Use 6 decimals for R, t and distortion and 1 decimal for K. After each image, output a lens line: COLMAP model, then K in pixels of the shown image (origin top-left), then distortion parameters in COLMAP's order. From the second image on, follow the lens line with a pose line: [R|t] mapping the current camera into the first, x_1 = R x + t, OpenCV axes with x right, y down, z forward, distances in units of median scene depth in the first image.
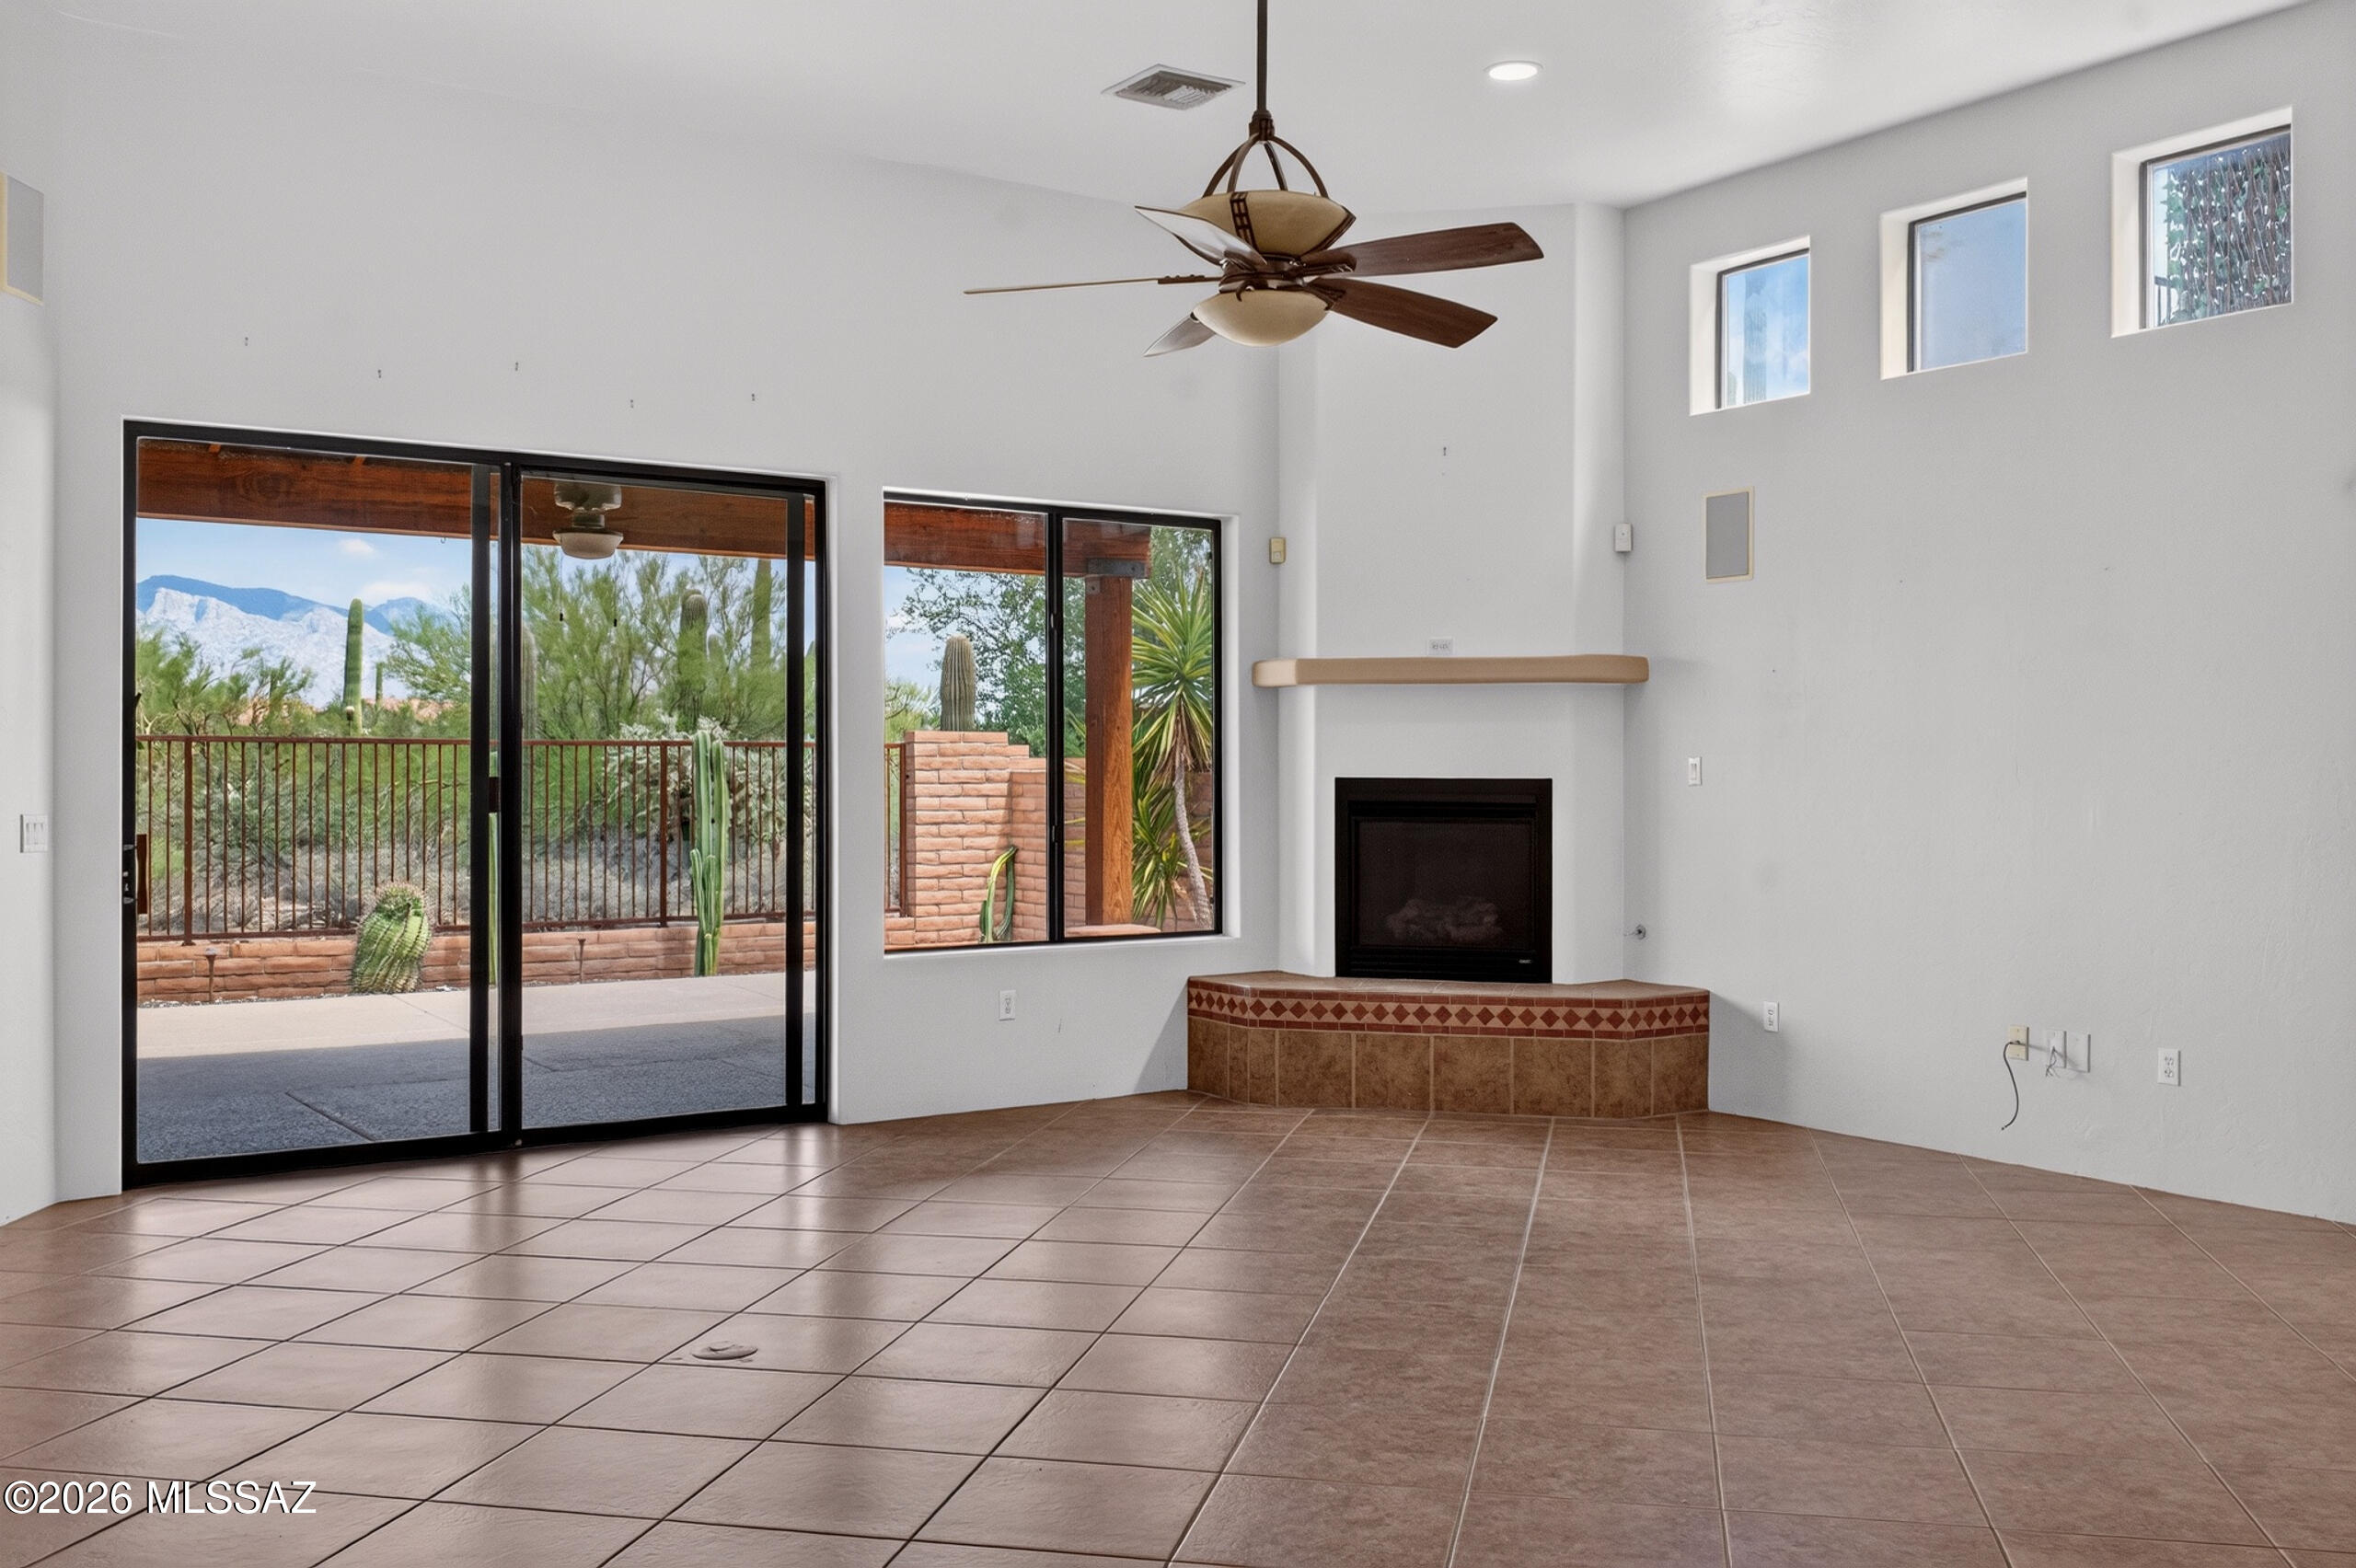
lens RADIAL K [[2104.8, 0, 1172.9], [0, 2104.8, 766.6], [0, 0, 1]] dist [0.156552, -0.311957]
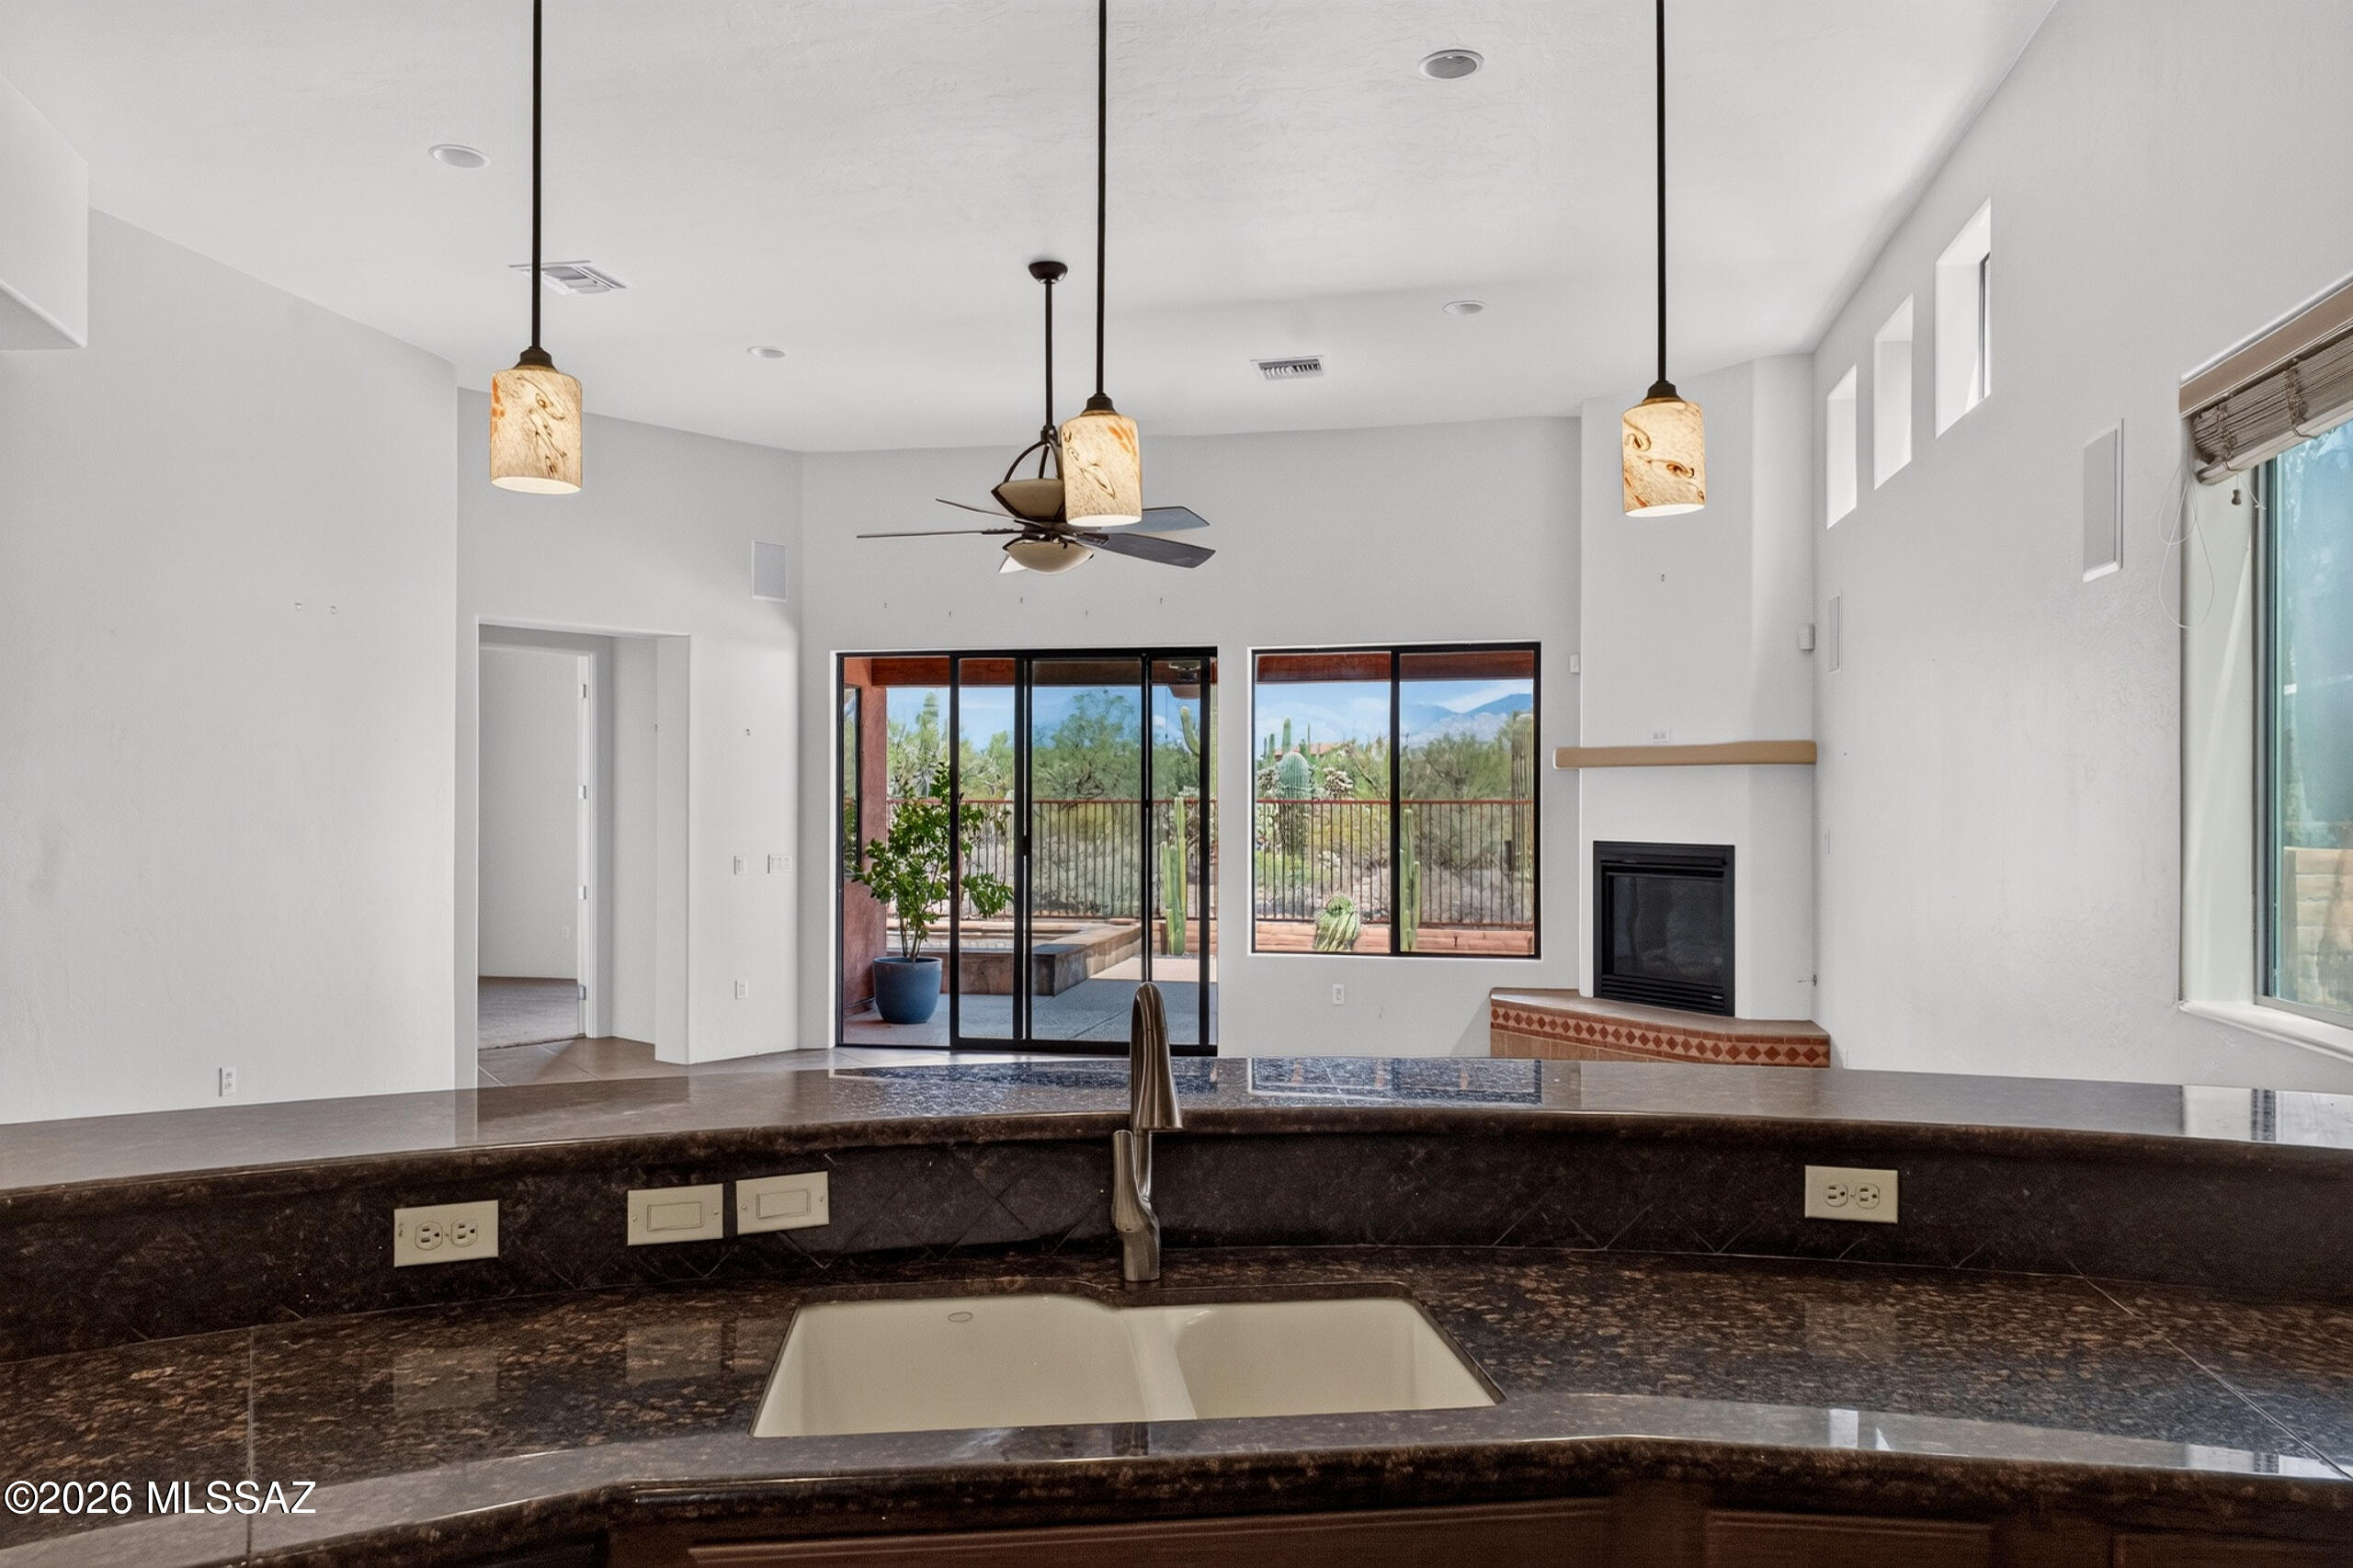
lens RADIAL K [[1558.3, 0, 1198.1], [0, 1558.3, 787.7], [0, 0, 1]] dist [0.075210, -0.136137]
pose [[0.720491, -0.008179, -0.693416, 0.587671], [0.002637, 0.999956, -0.009054, -0.019731], [0.693459, 0.004695, 0.720481, 0.159298]]
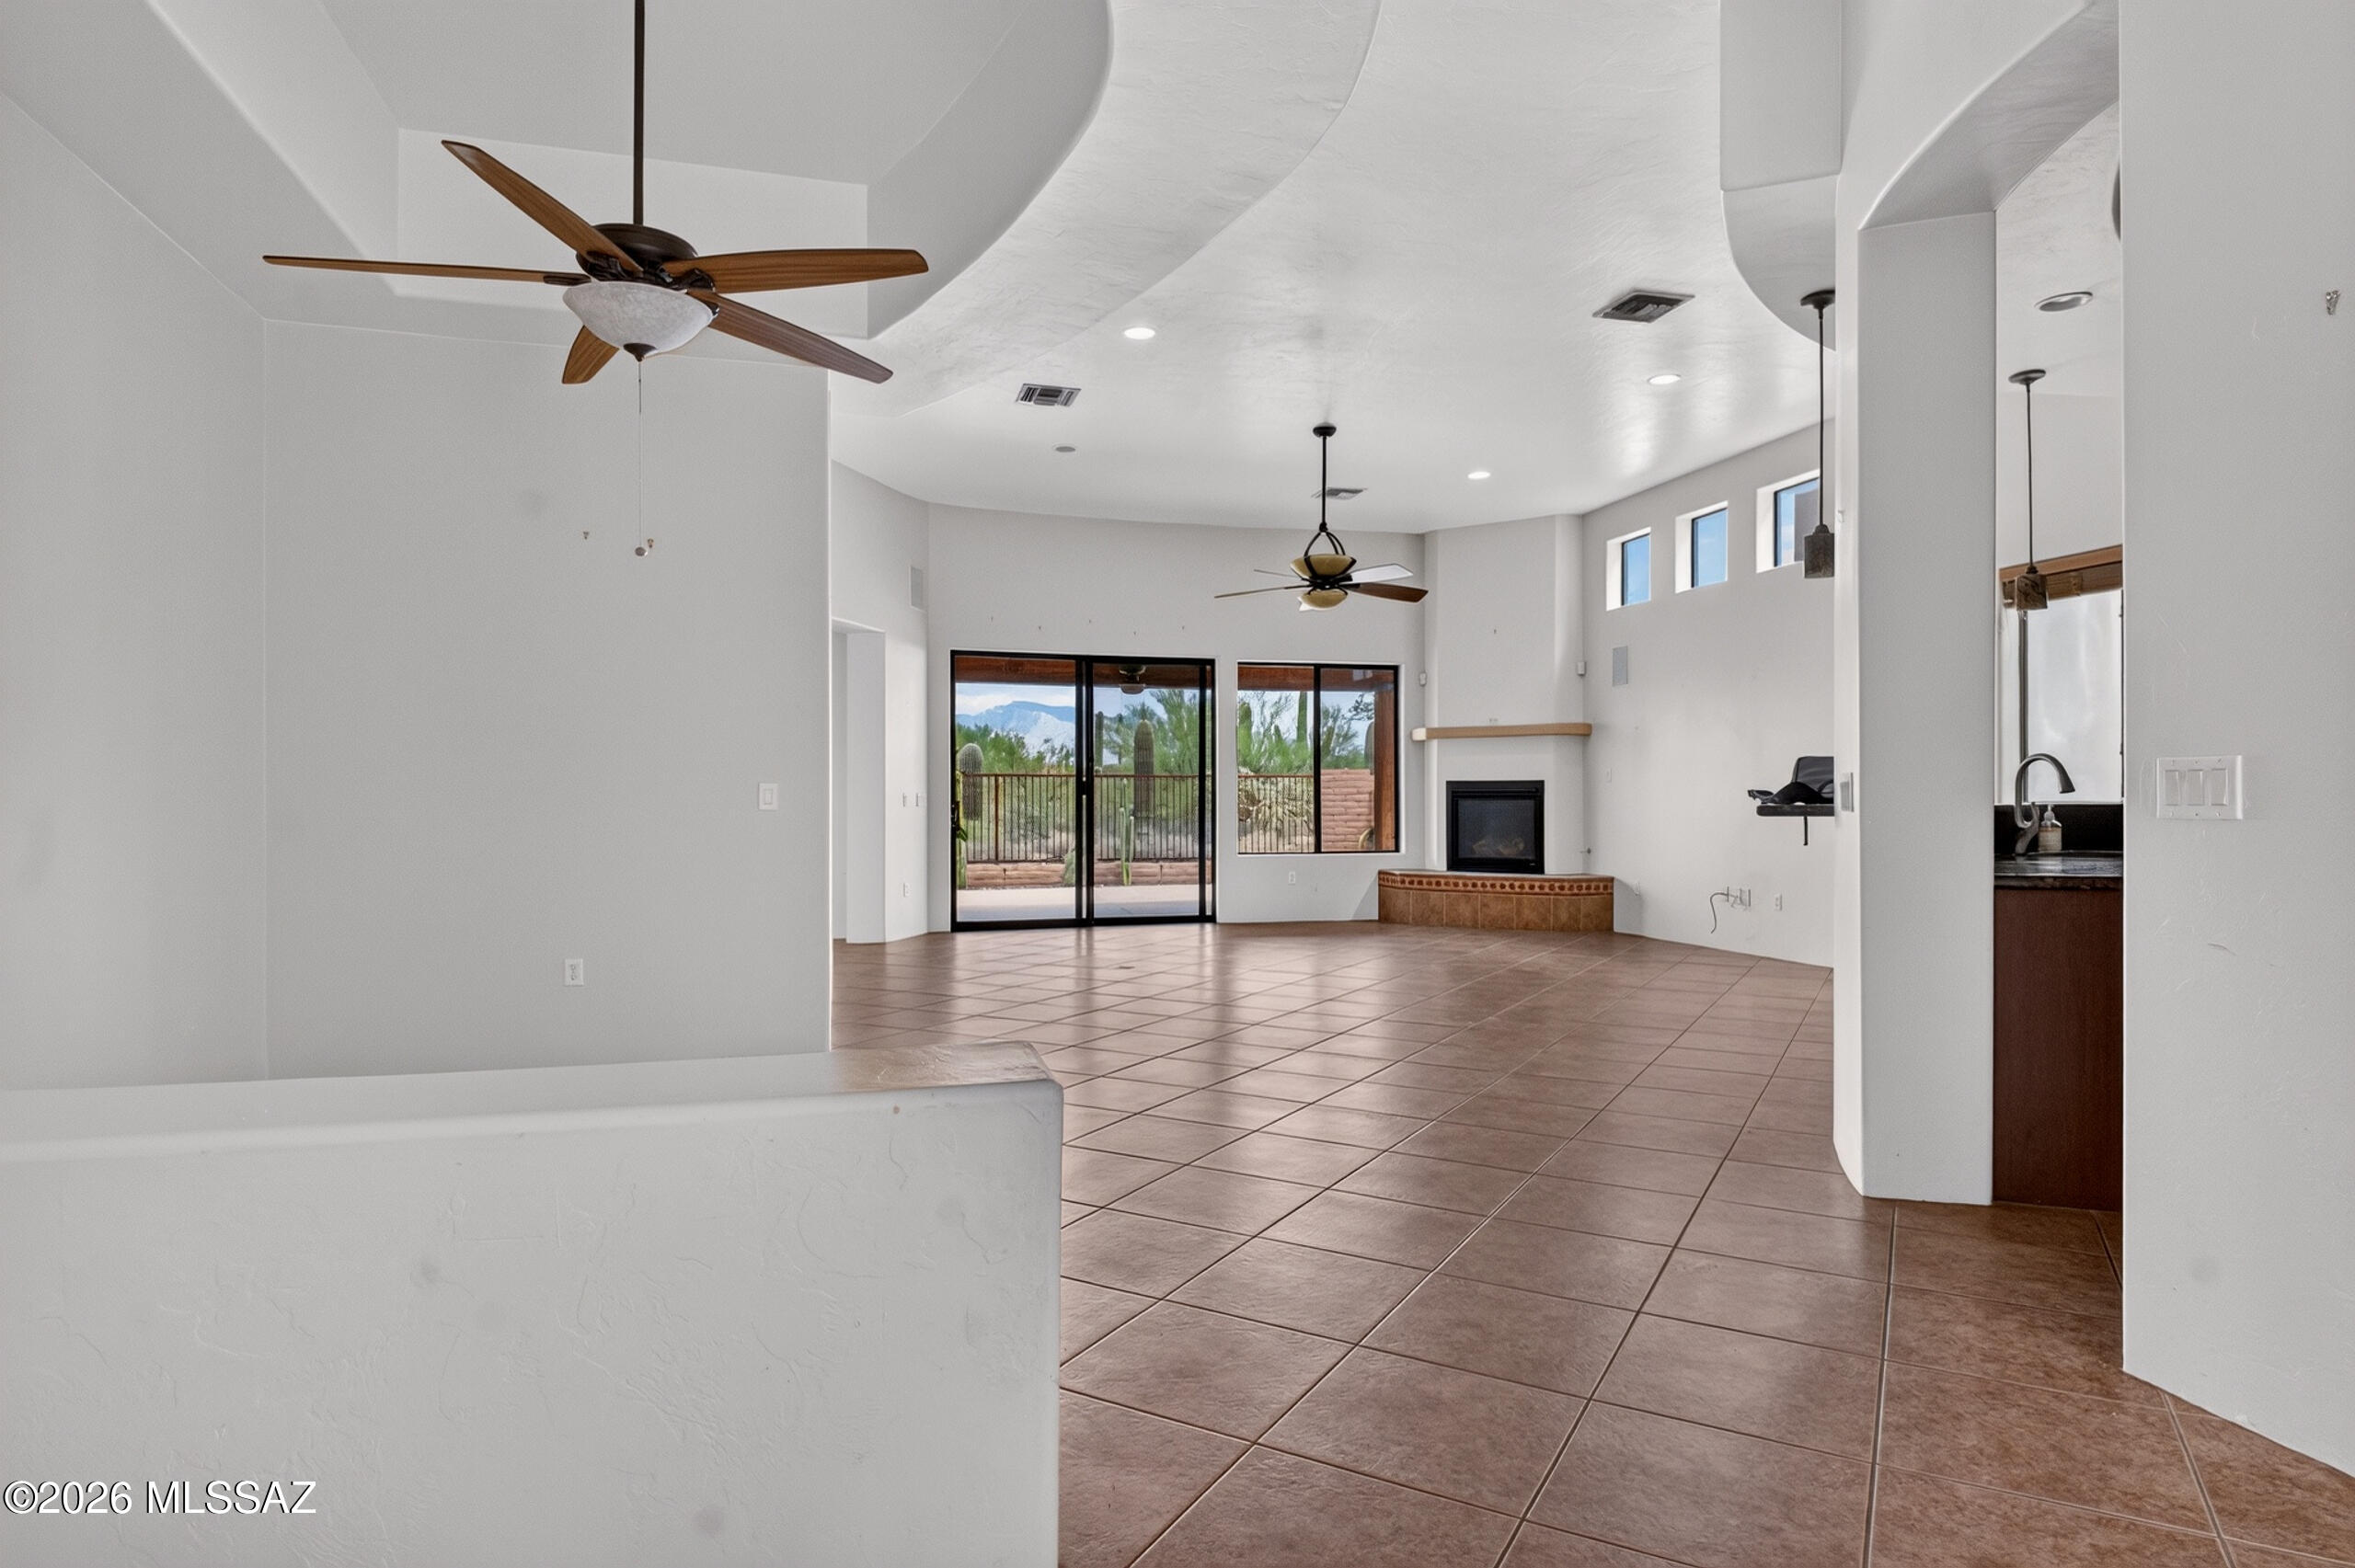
lens RADIAL K [[1259.4, 0, 1183.8], [0, 1259.4, 794.7], [0, 0, 1]] dist [0.122862, 0.000013]
pose [[0.952924, -0.006108, -0.303147, 0.227758], [0.004633, 0.999974, -0.005587, 0.026988], [0.303174, 0.003920, 0.952927, -0.364999]]
